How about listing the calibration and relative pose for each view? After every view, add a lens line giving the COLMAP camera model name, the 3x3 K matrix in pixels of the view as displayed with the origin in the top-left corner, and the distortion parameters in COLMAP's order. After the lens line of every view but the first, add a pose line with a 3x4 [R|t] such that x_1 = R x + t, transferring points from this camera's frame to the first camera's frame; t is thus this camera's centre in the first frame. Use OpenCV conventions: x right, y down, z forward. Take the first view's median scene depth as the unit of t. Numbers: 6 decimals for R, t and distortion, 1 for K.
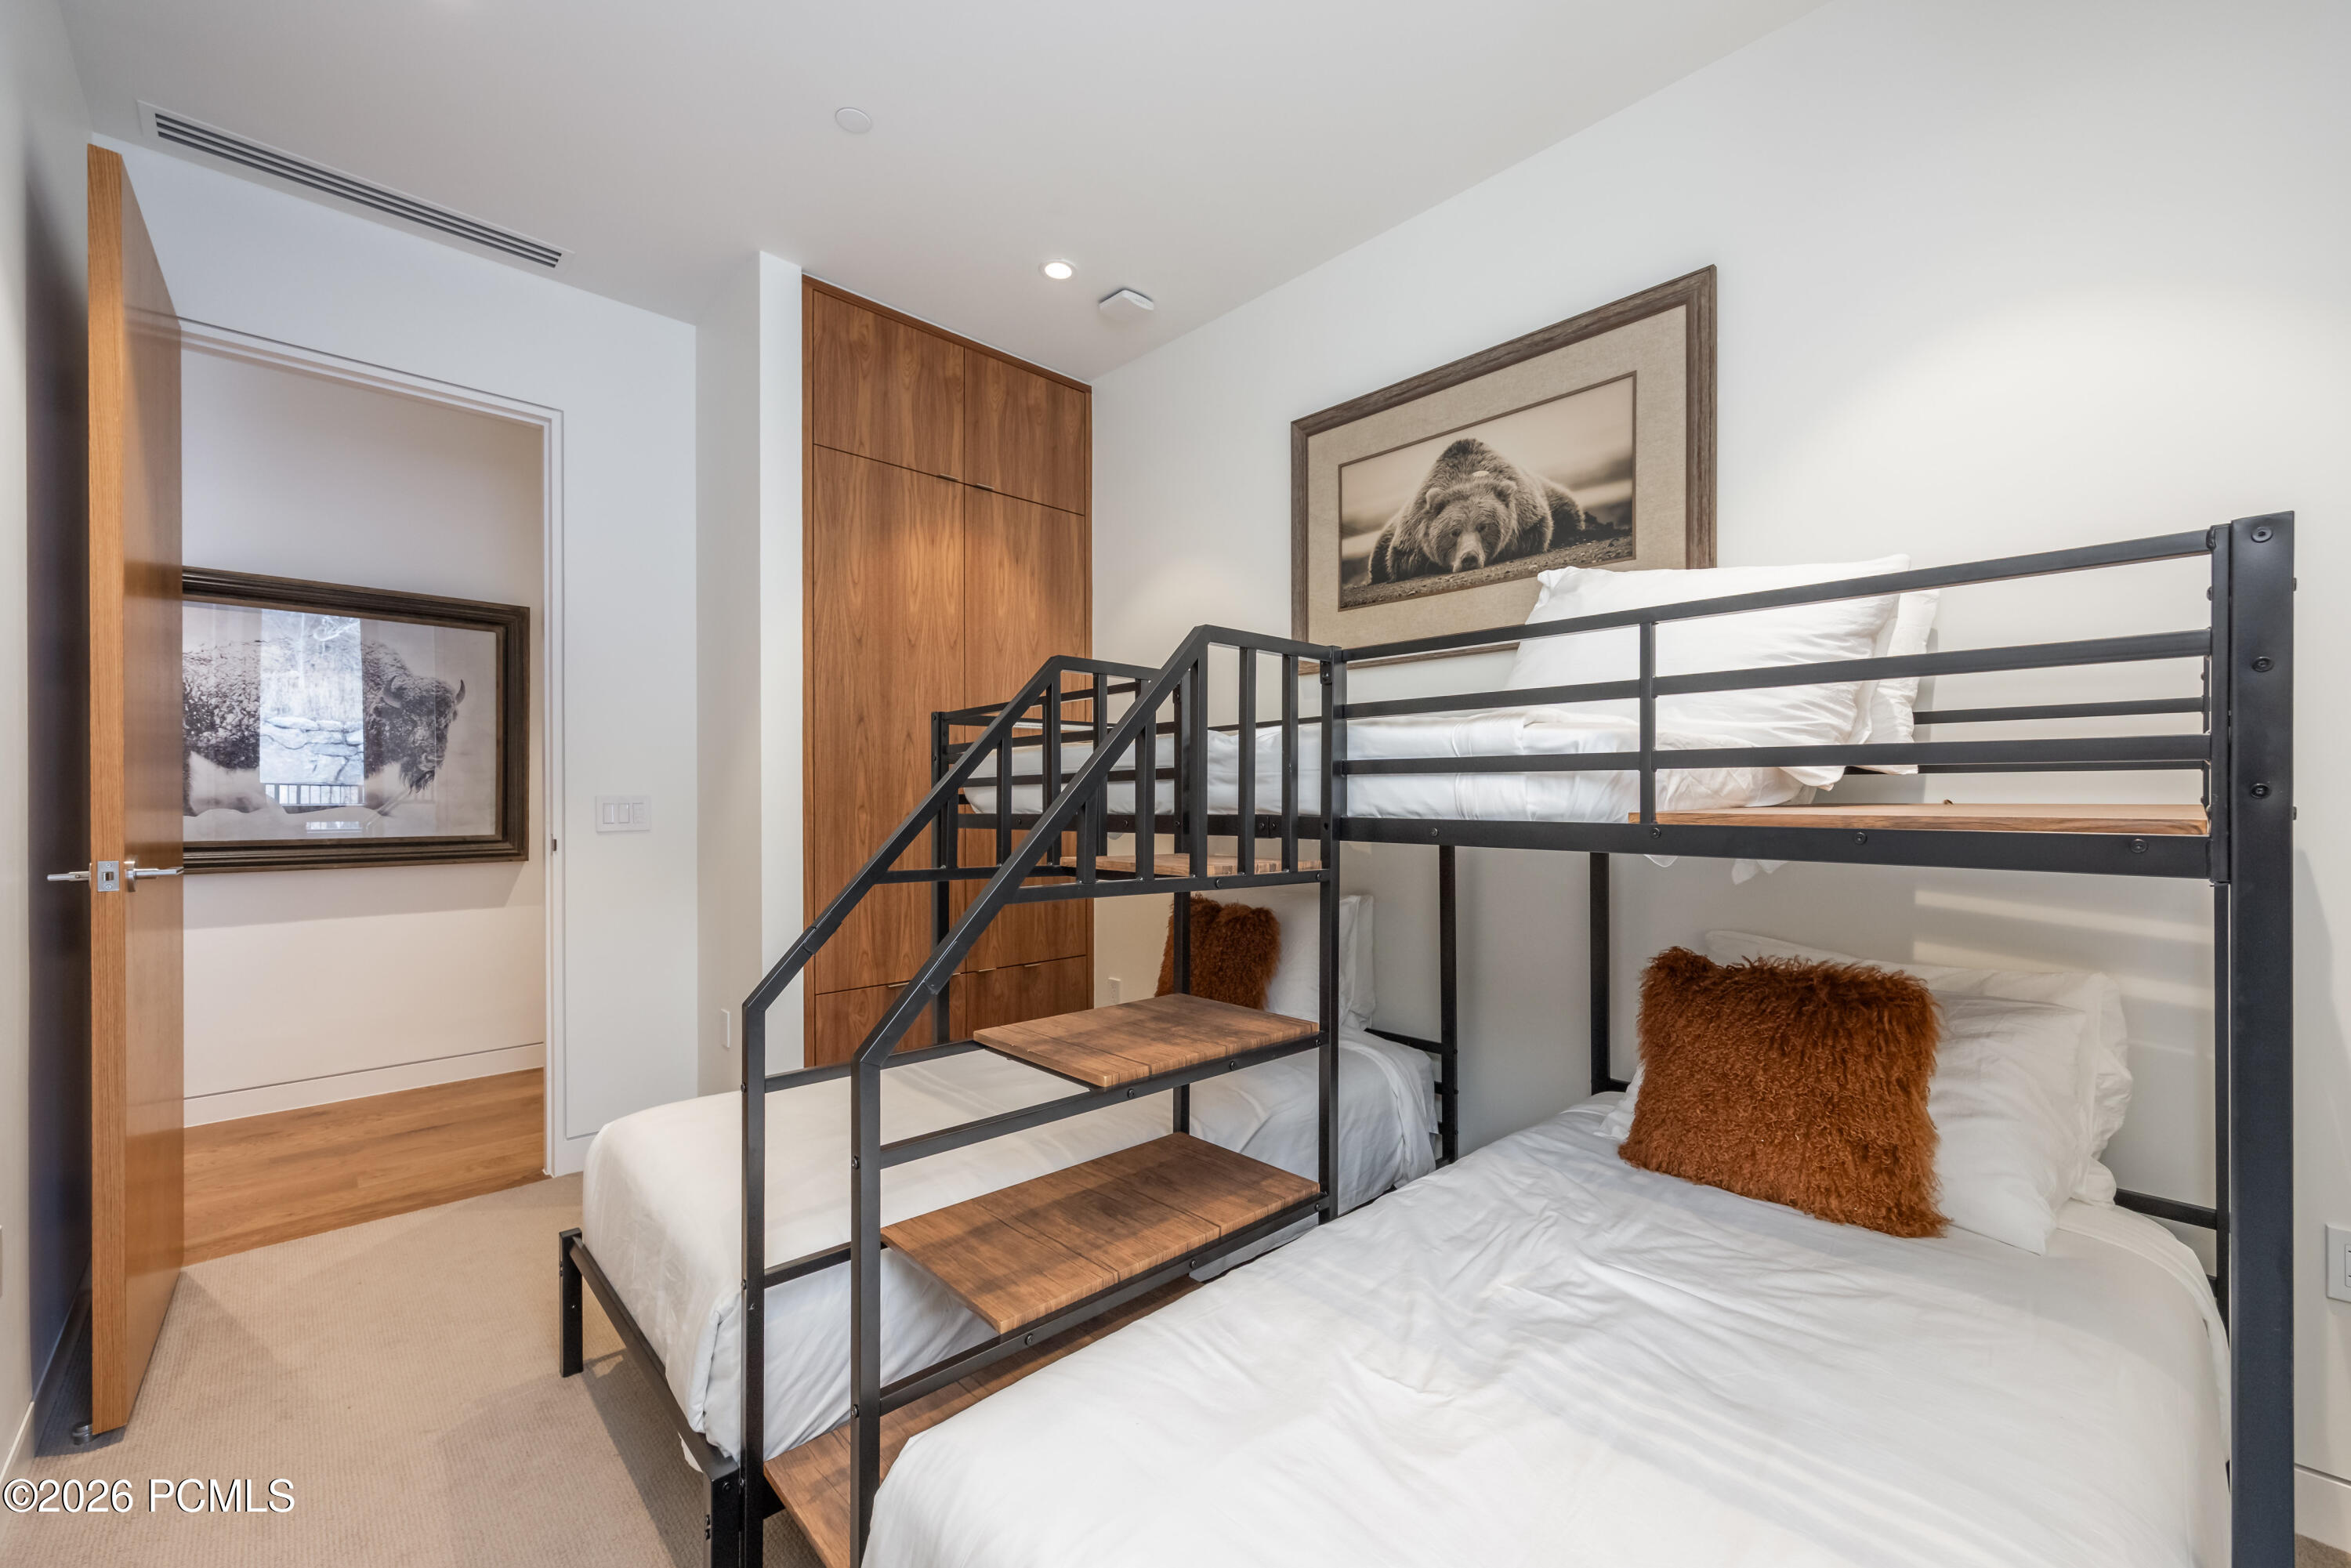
lens RADIAL K [[950.7, 0, 1159.6], [0, 950.7, 785.6], [0, 0, 1]] dist [-0.003347, -0.000479]
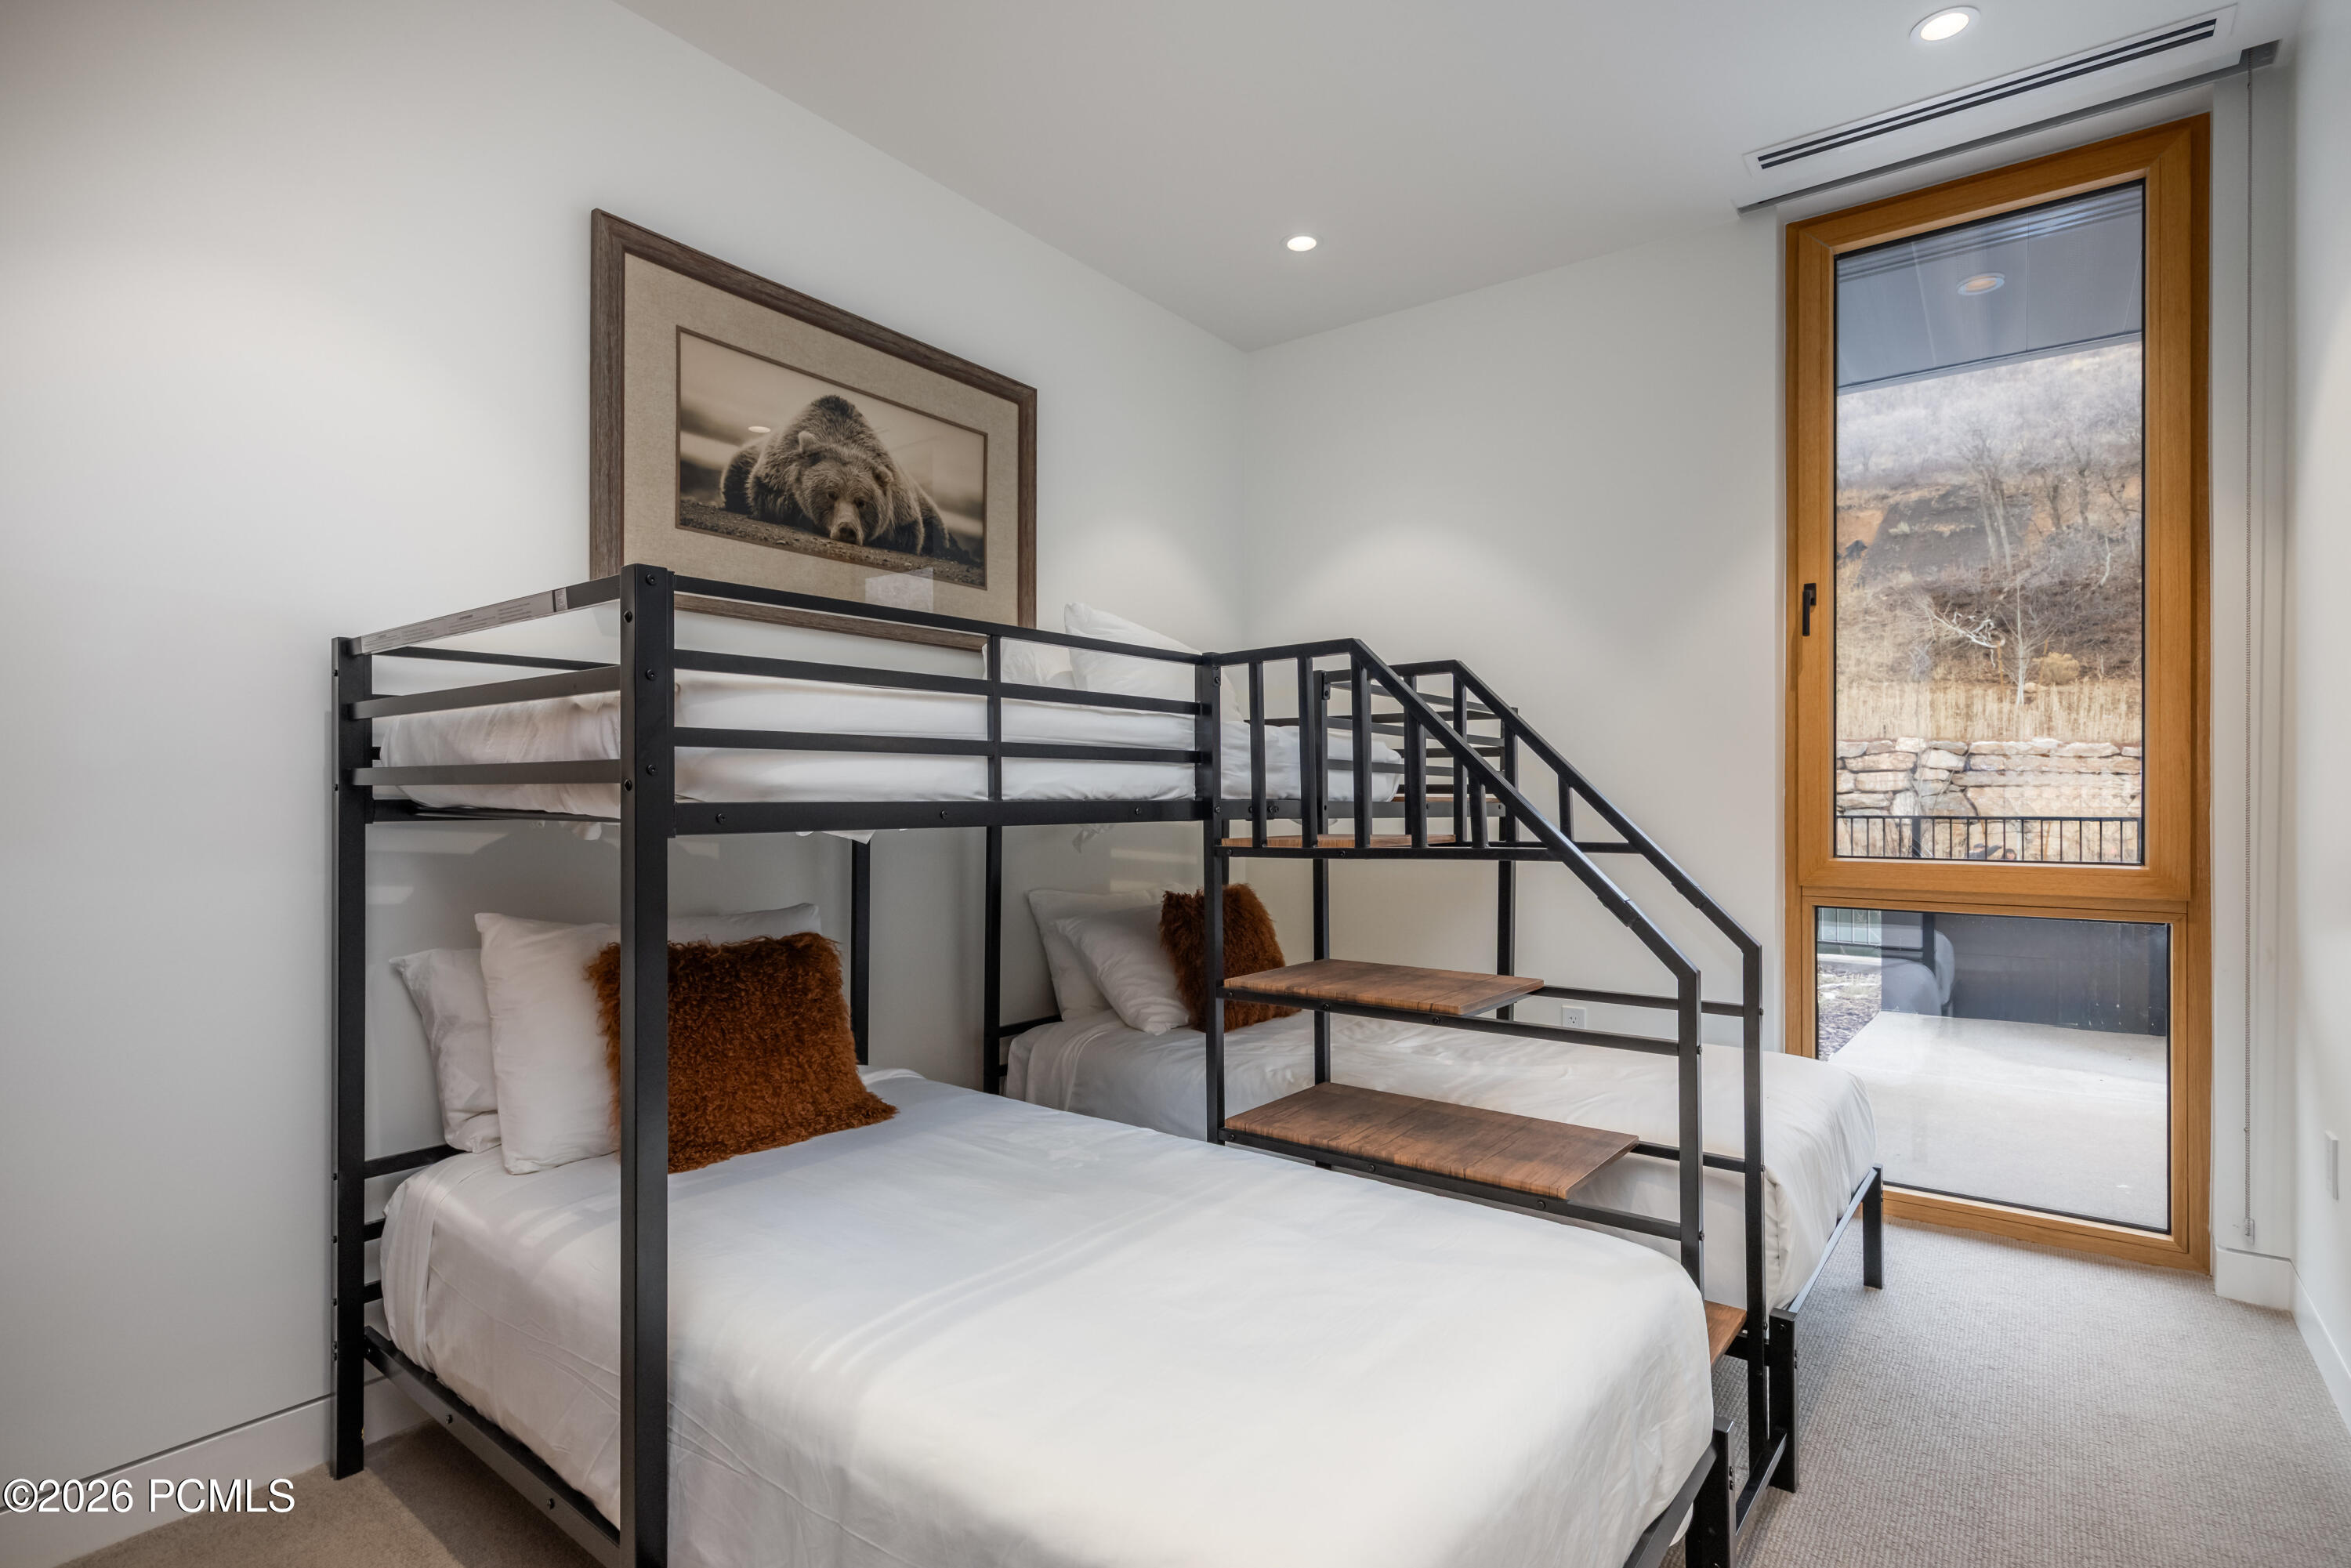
lens RADIAL K [[1114.7, 0, 1175.5], [0, 1114.7, 784.0], [0, 0, 1]] dist [0.003060, 0.000419]
pose [[-0.154596, 0.020473, 0.987766, -0.811445], [-0.014094, 0.999638, -0.022925, 0.030594], [-0.987877, -0.017465, -0.154252, 0.862326]]
